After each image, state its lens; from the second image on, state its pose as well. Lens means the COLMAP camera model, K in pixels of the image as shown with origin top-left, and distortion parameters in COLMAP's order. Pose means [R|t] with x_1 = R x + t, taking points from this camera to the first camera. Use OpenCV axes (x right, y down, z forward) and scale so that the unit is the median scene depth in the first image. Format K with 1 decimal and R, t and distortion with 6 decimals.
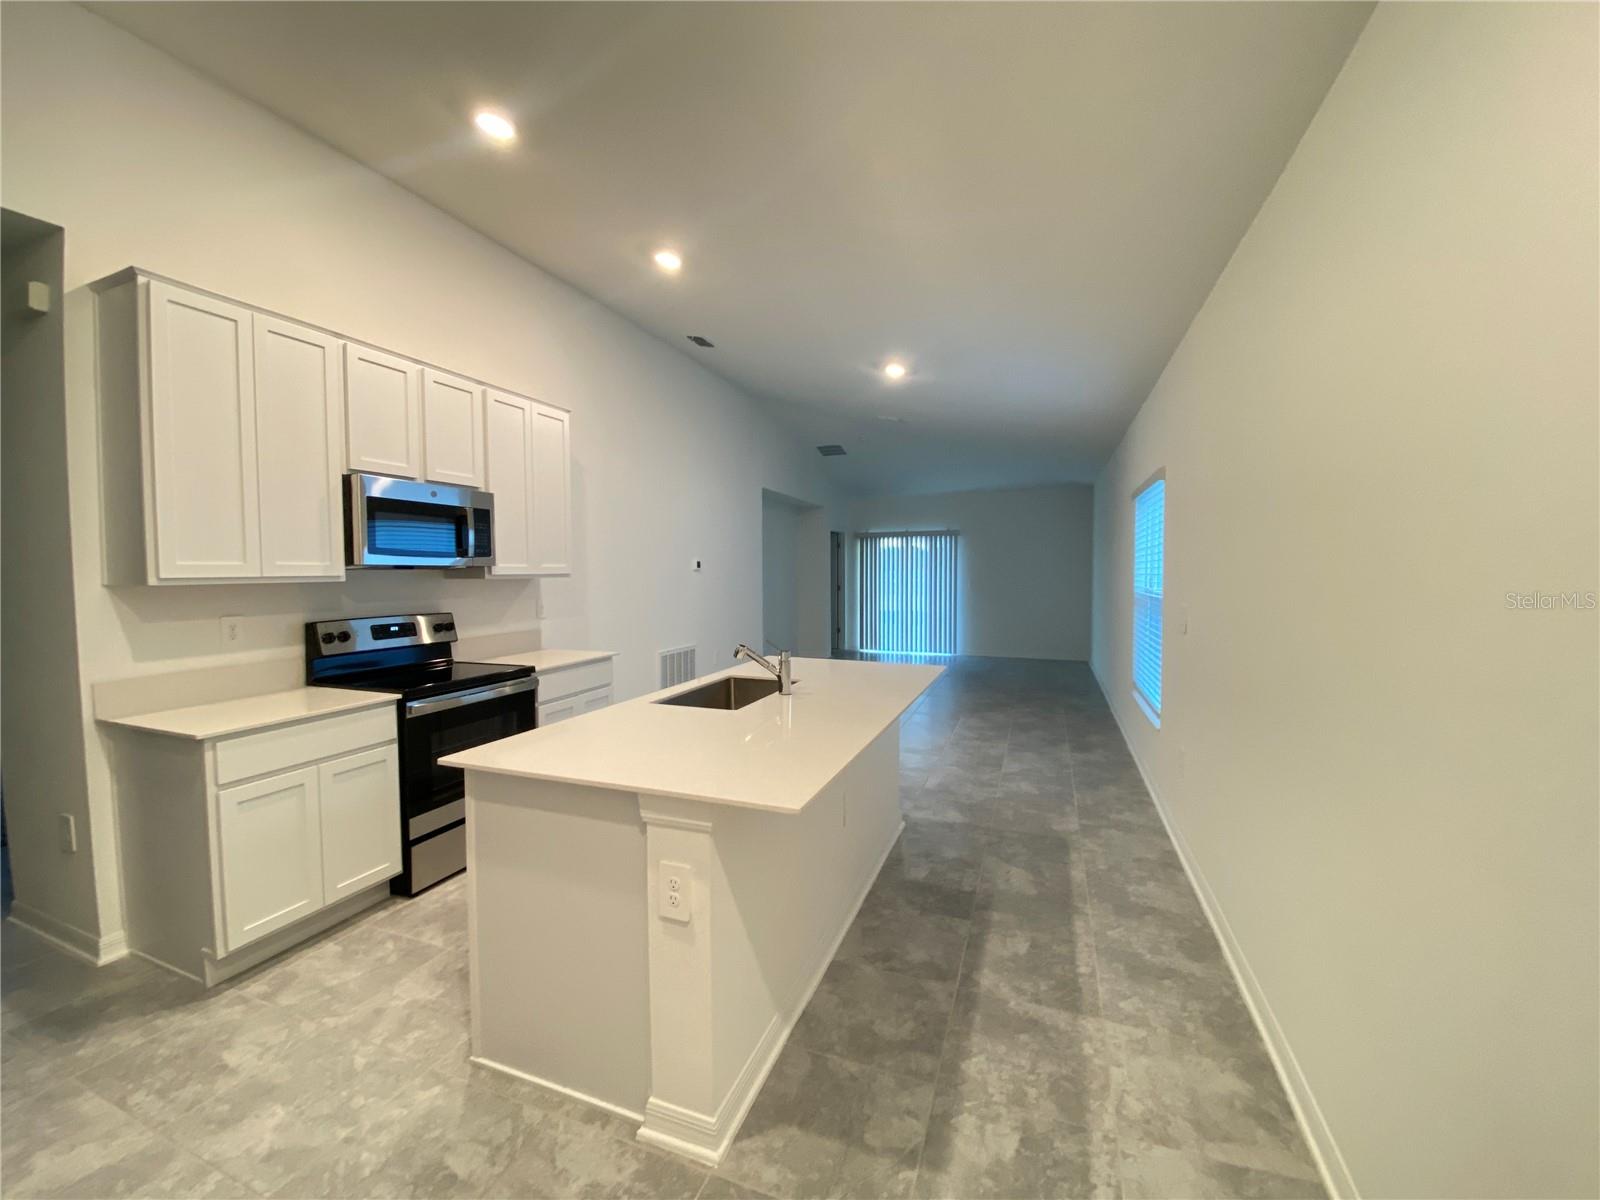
lens RADIAL K [[628.2, 0, 785.8], [0, 628.2, 595.2], [0, 0, 1]] dist [0.001457, -0.011914]
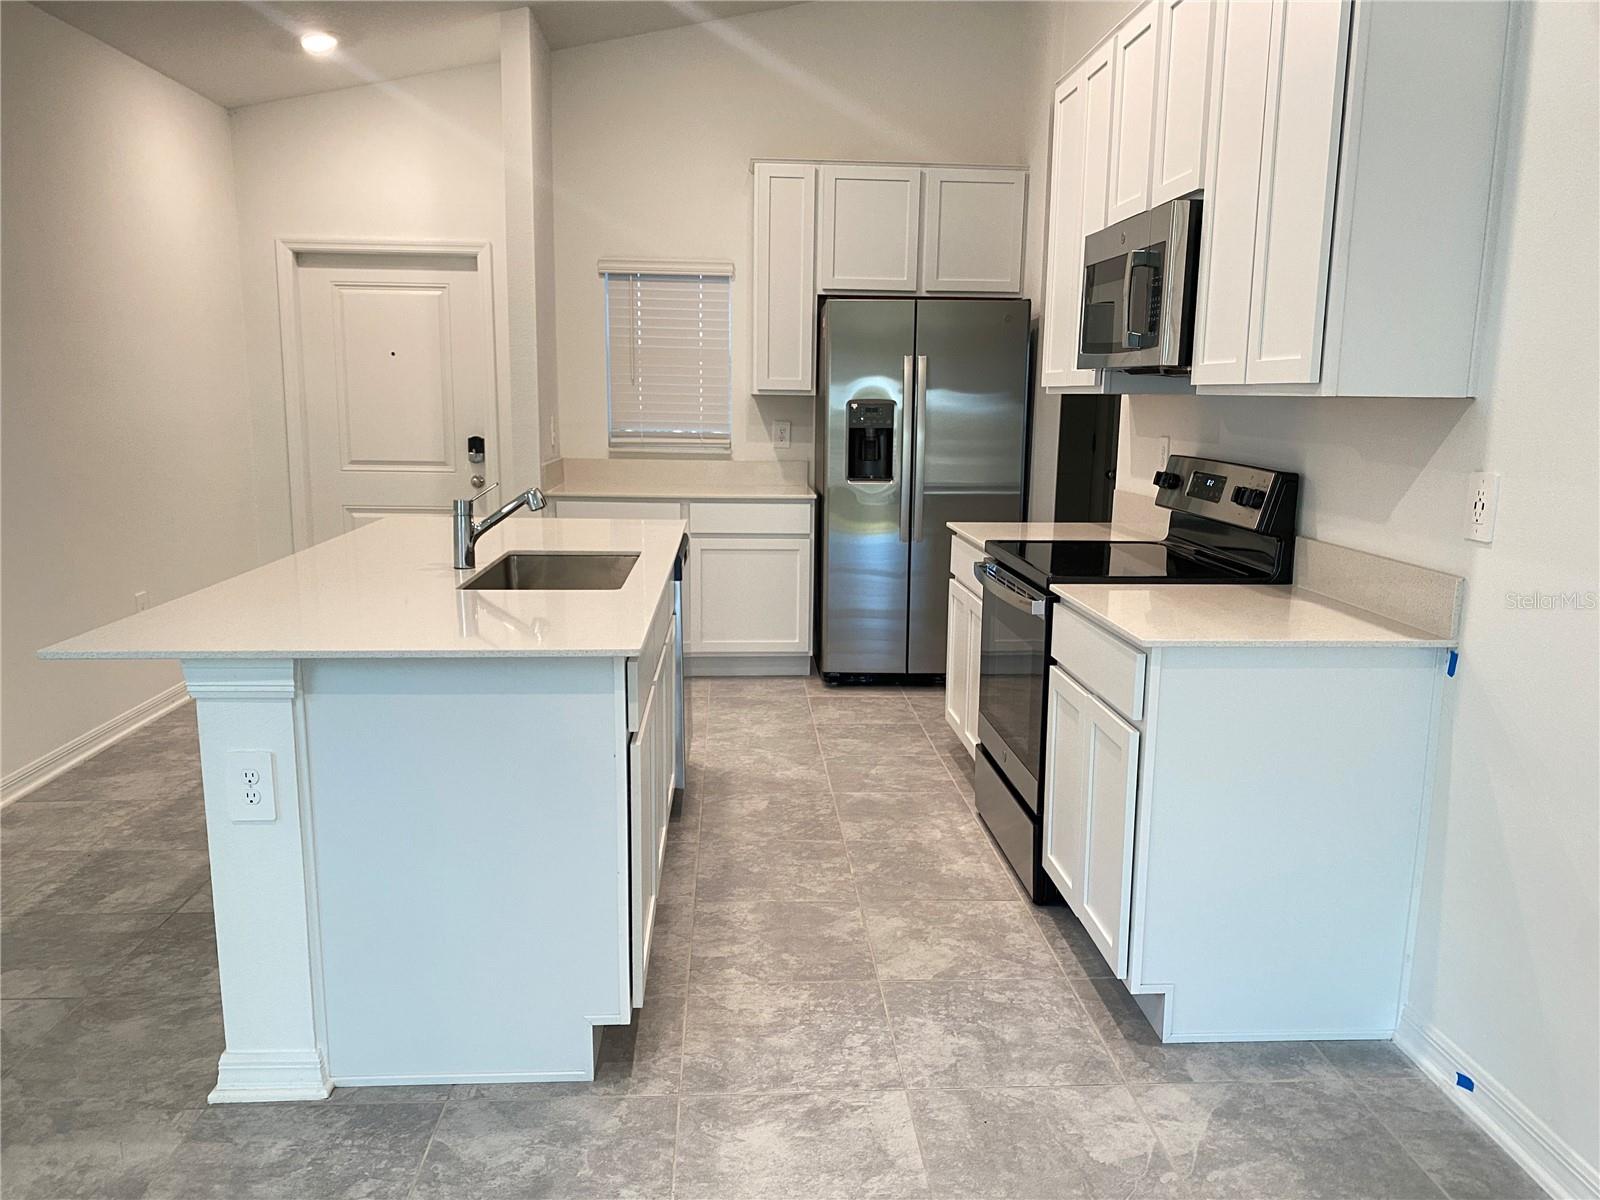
lens RADIAL K [[1217.7, 0, 800.0], [0, 1217.7, 600.0], [0, 0, 1]] dist [0.008091, -0.026334]
pose [[-0.903209, 0.059884, -0.425003, 0.282723], [-0.032469, 0.977848, 0.206784, -0.089497], [0.427971, 0.200569, -0.881256, 2.863727]]
